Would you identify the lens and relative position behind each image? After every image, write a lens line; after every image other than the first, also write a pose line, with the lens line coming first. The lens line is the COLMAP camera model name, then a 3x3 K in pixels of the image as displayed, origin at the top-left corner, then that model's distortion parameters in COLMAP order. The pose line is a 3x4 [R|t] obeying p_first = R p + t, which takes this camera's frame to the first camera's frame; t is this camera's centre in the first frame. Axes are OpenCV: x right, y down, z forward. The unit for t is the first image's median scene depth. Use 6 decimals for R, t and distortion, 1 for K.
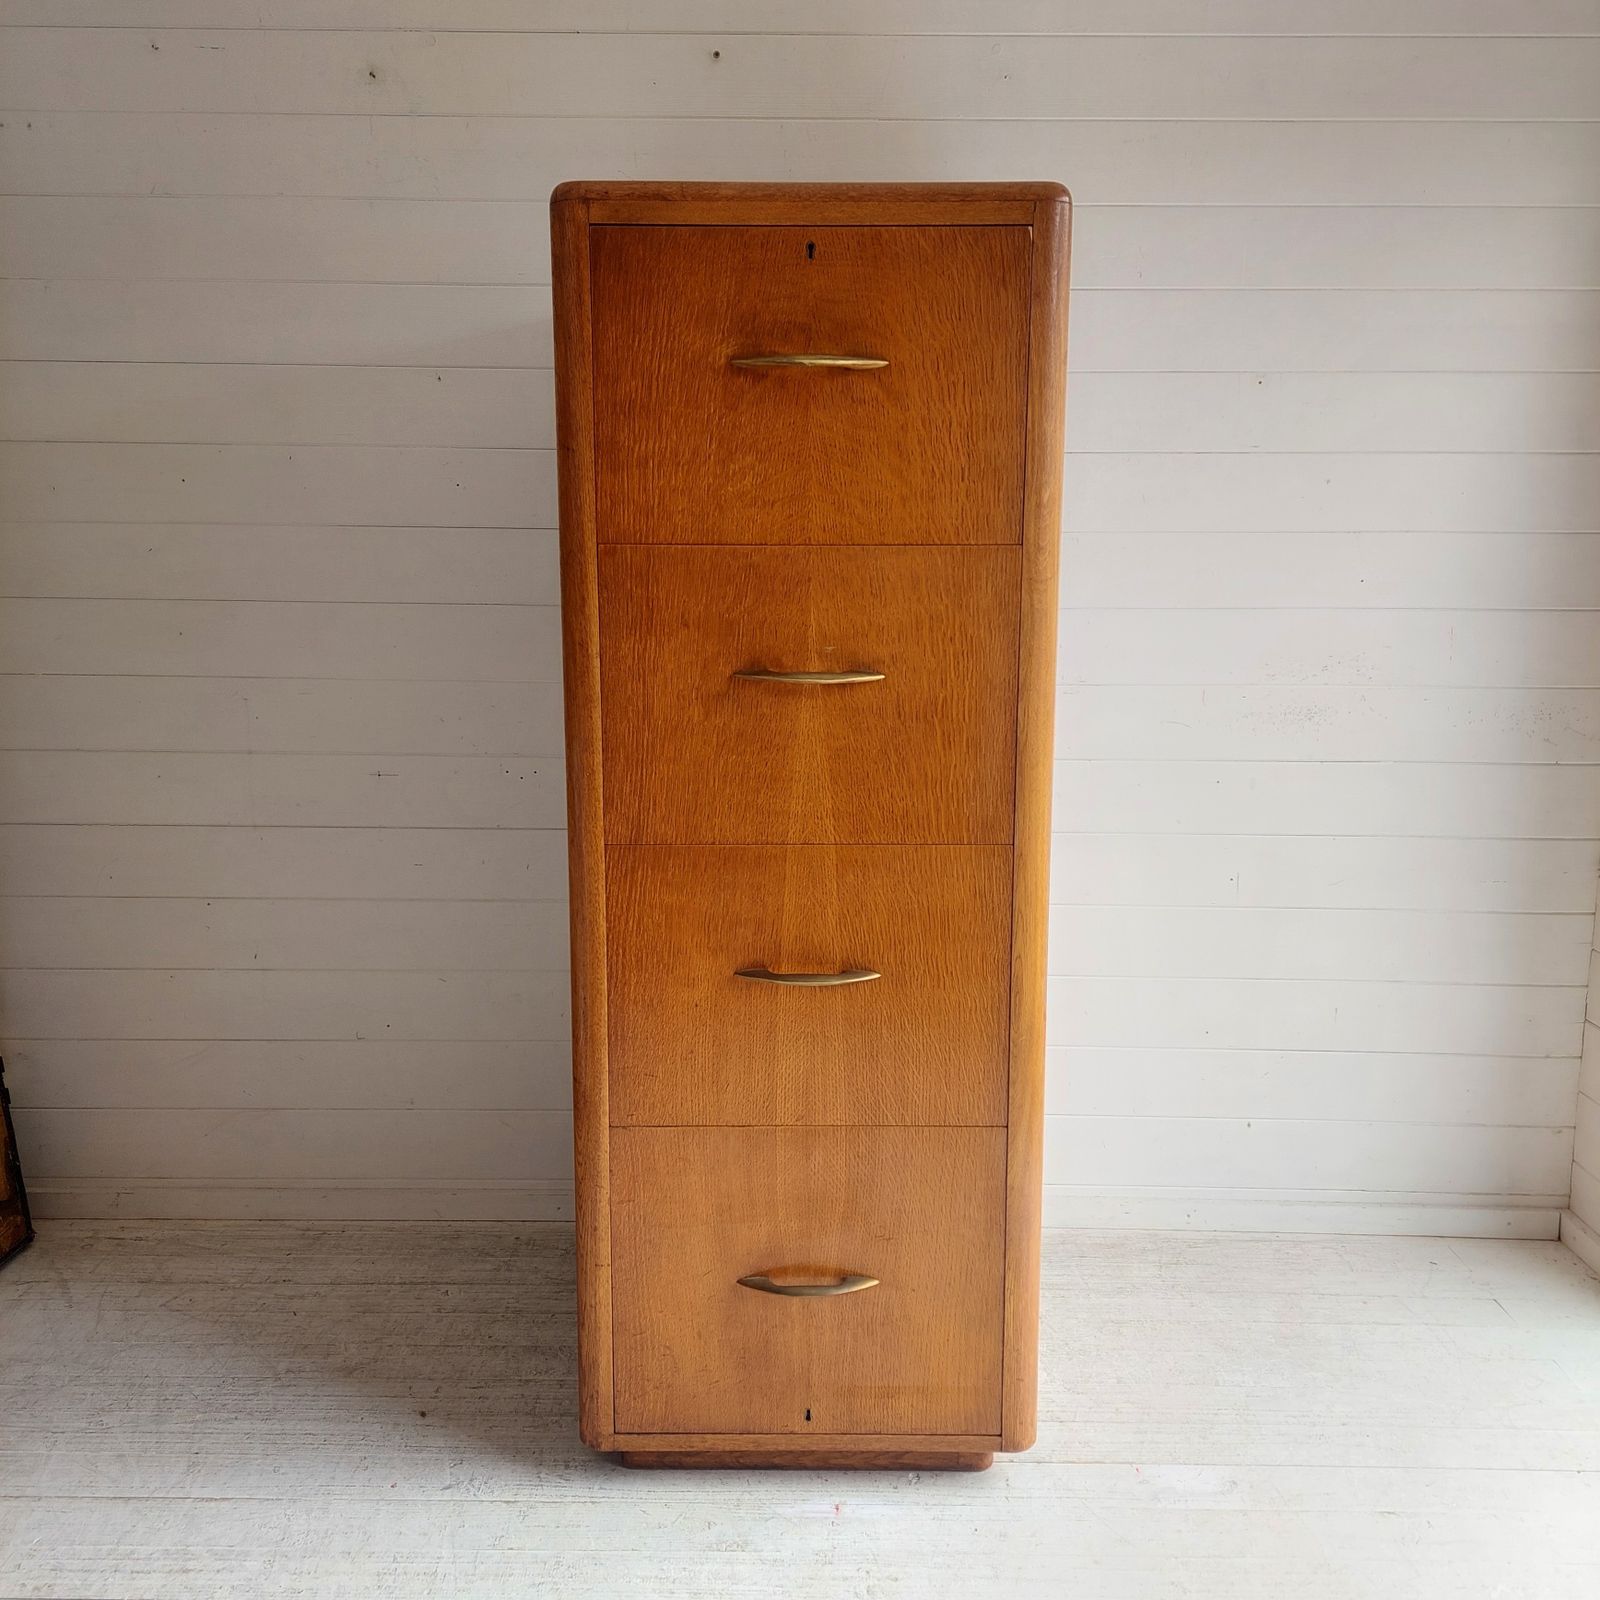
lens RADIAL K [[1528.5, 0, 800.7], [0, 1528.5, 824.5], [0, 0, 1]] dist [0.107289, -0.127512]
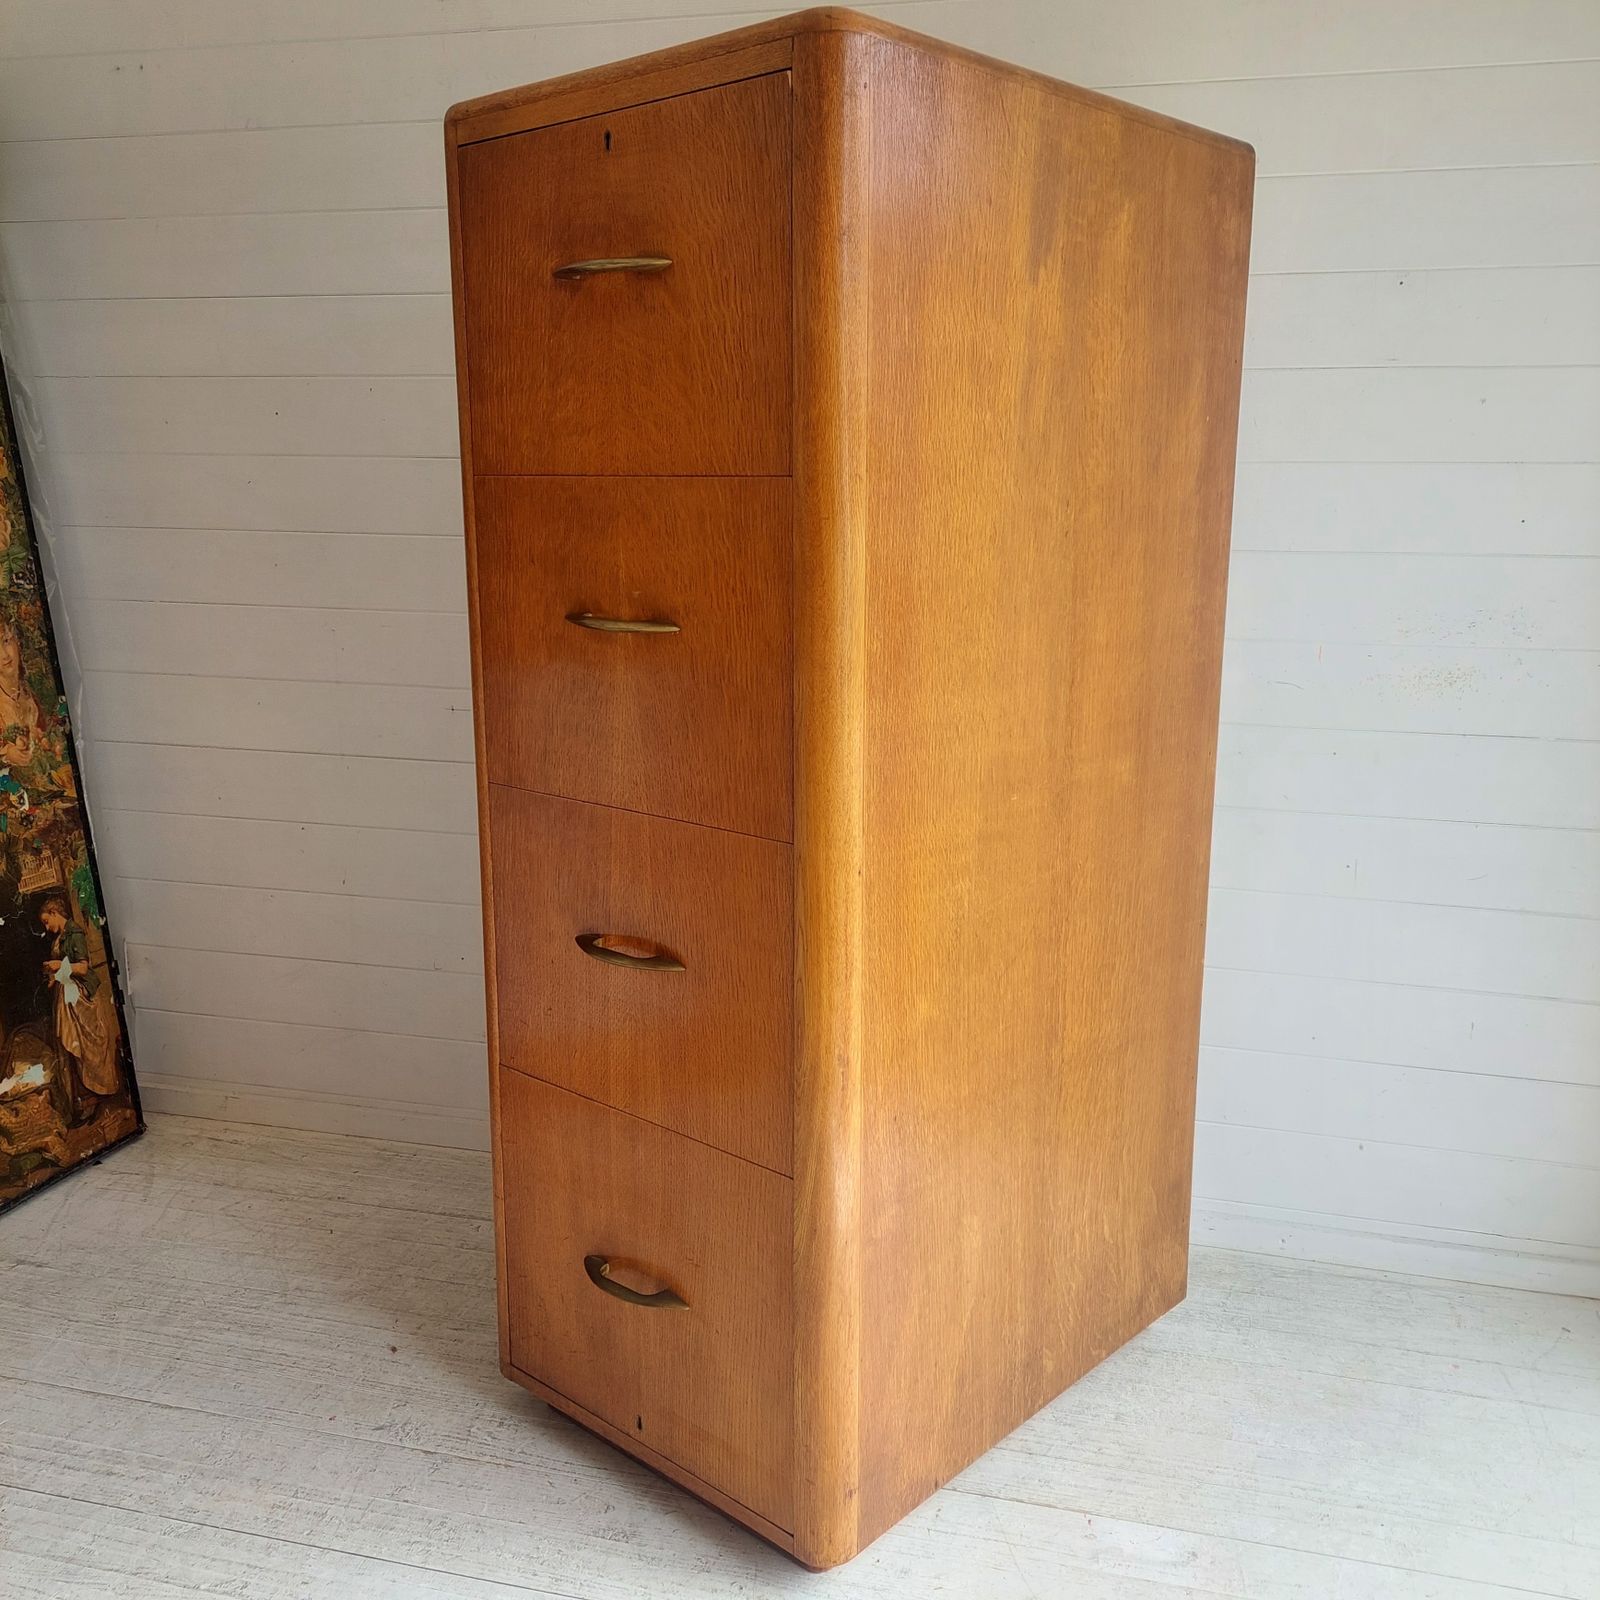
lens RADIAL K [[1528.5, 0, 800.7], [0, 1528.5, 824.5], [0, 0, 1]] dist [0.107289, -0.127512]
pose [[0.969461, 0.054302, -0.239159, 0.203505], [-0.044534, 0.997945, 0.046065, -0.015292], [0.241169, -0.034007, 0.969887, 0.087590]]
